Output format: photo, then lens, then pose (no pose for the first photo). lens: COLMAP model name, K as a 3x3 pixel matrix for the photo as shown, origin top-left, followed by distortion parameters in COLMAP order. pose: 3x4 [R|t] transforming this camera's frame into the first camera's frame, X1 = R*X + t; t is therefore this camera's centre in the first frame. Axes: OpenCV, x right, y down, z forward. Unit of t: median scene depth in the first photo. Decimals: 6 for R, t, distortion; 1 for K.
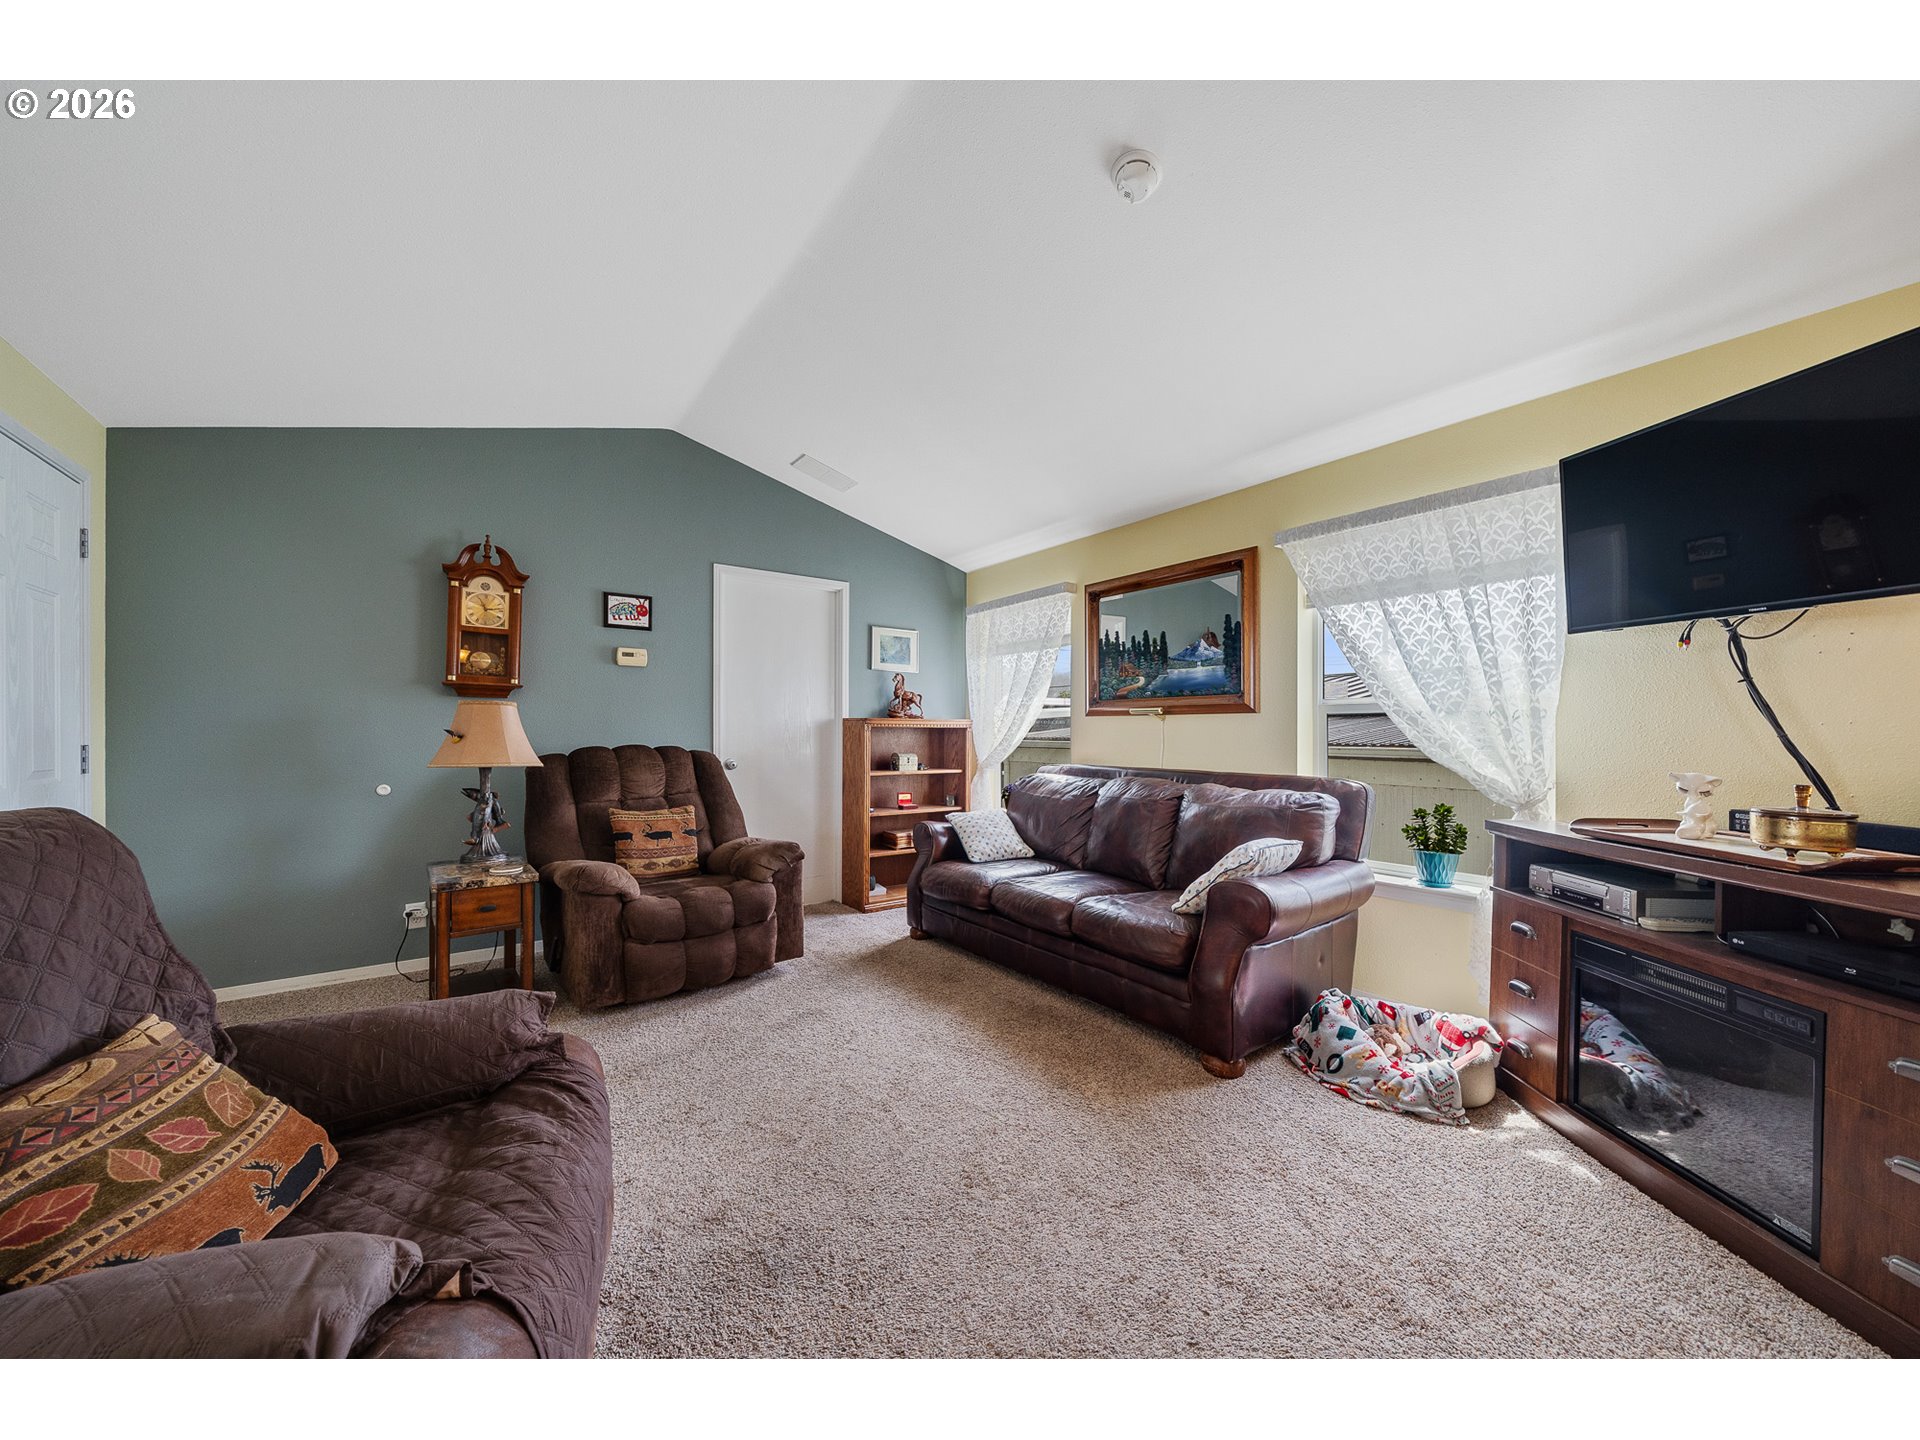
lens RADIAL K [[709.0, 0, 949.9], [0, 709.0, 731.3], [0, 0, 1]] dist [-0.002020, -0.000053]
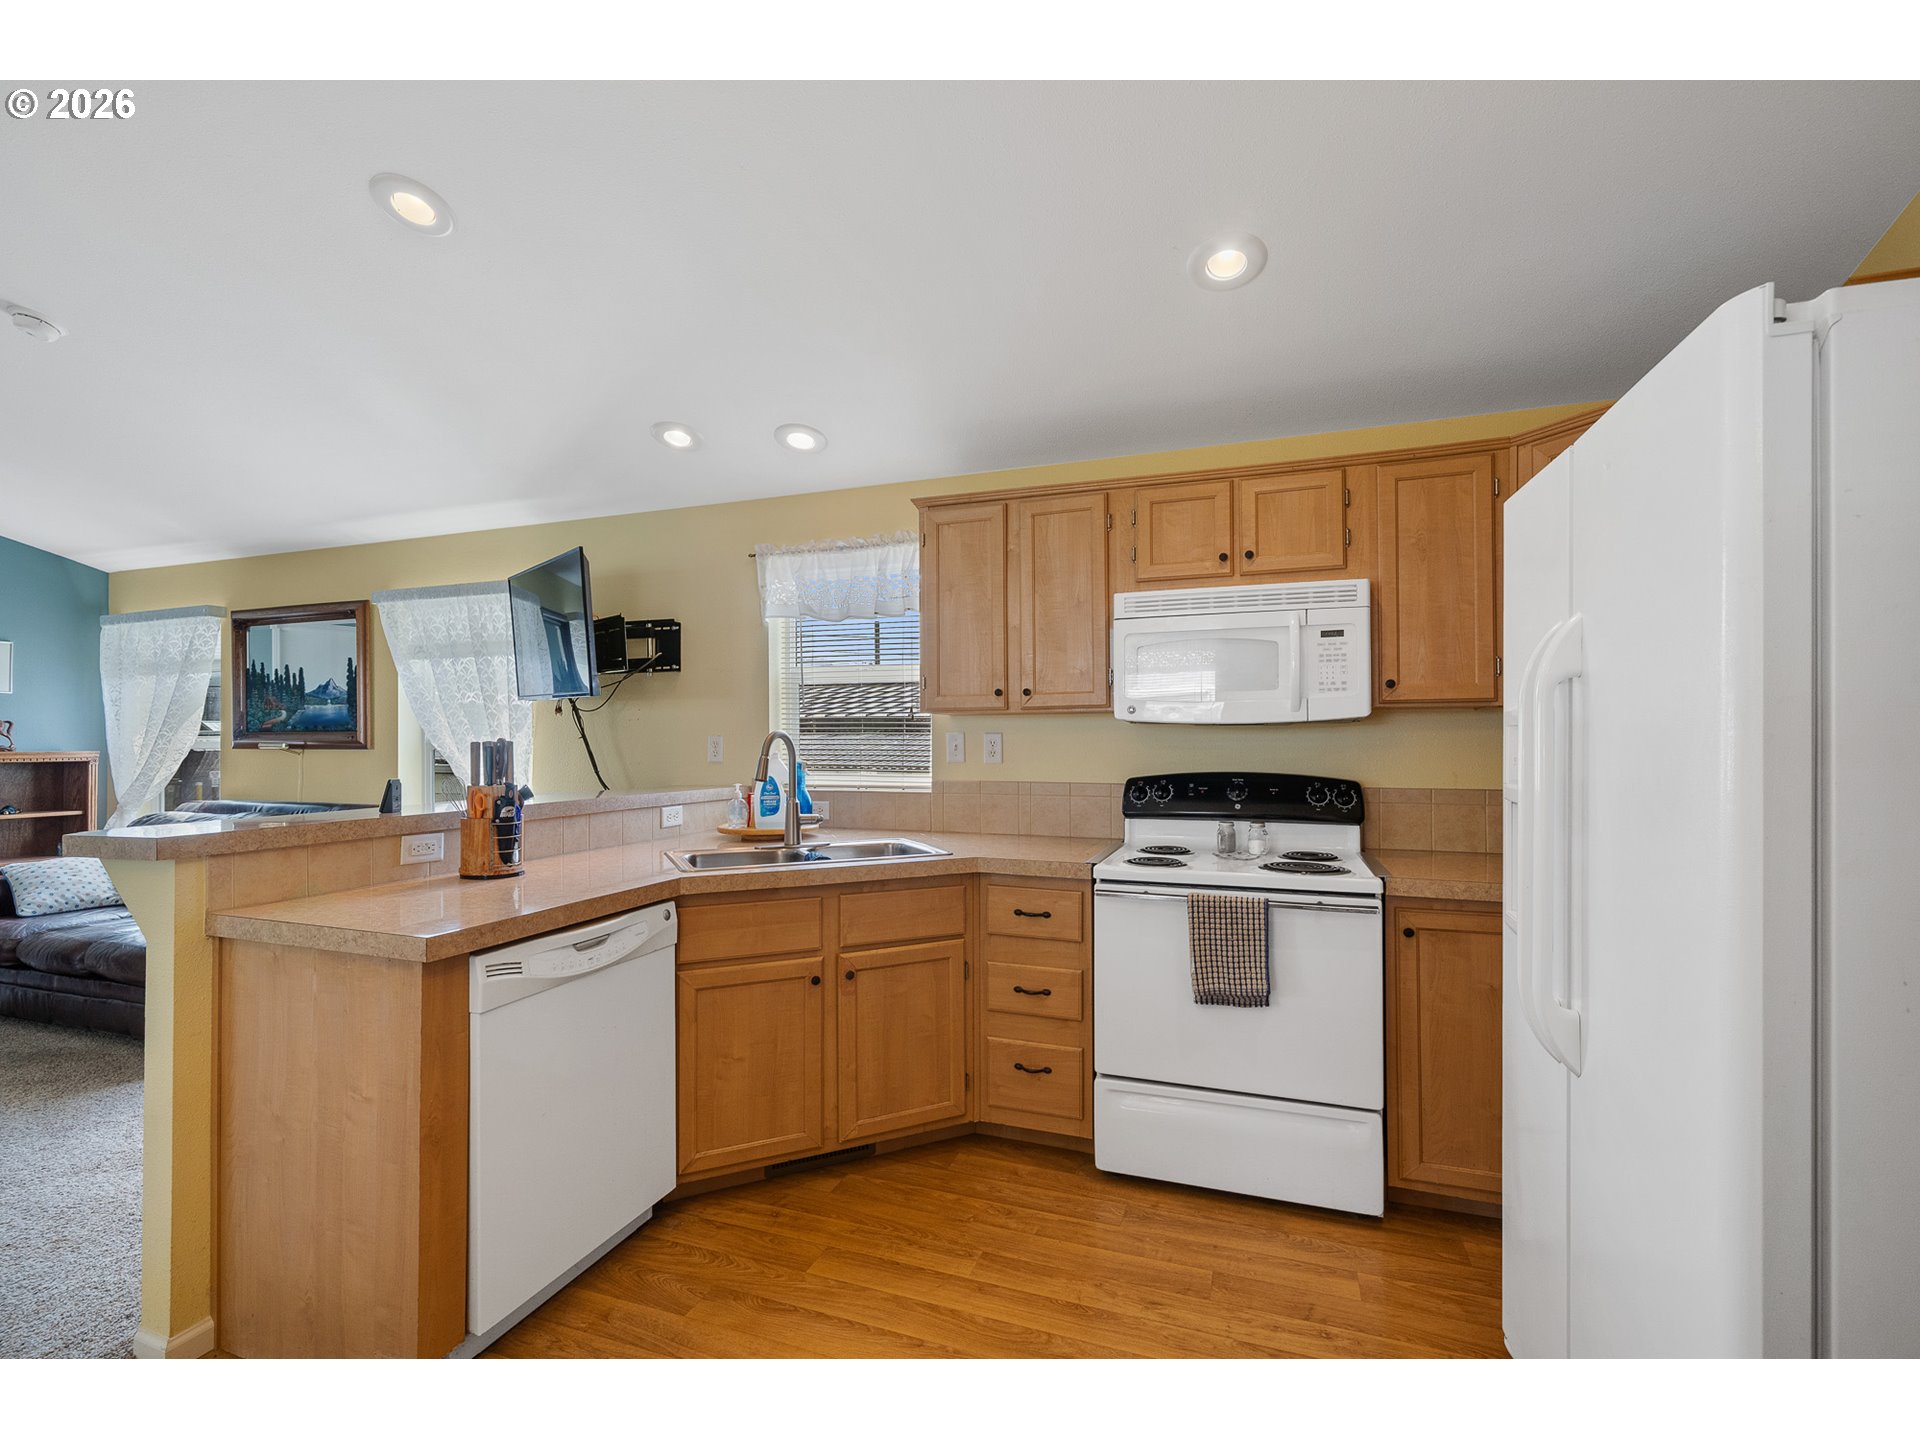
lens RADIAL K [[857.7, 0, 965.6], [0, 857.7, 731.0], [0, 0, 1]] dist [0.001619, -0.000227]
pose [[0.822193, 0.001197, 0.569208, 0.377287], [0.006186, 0.999920, -0.011039, -0.029071], [-0.569176, 0.012598, 0.822119, -0.549759]]
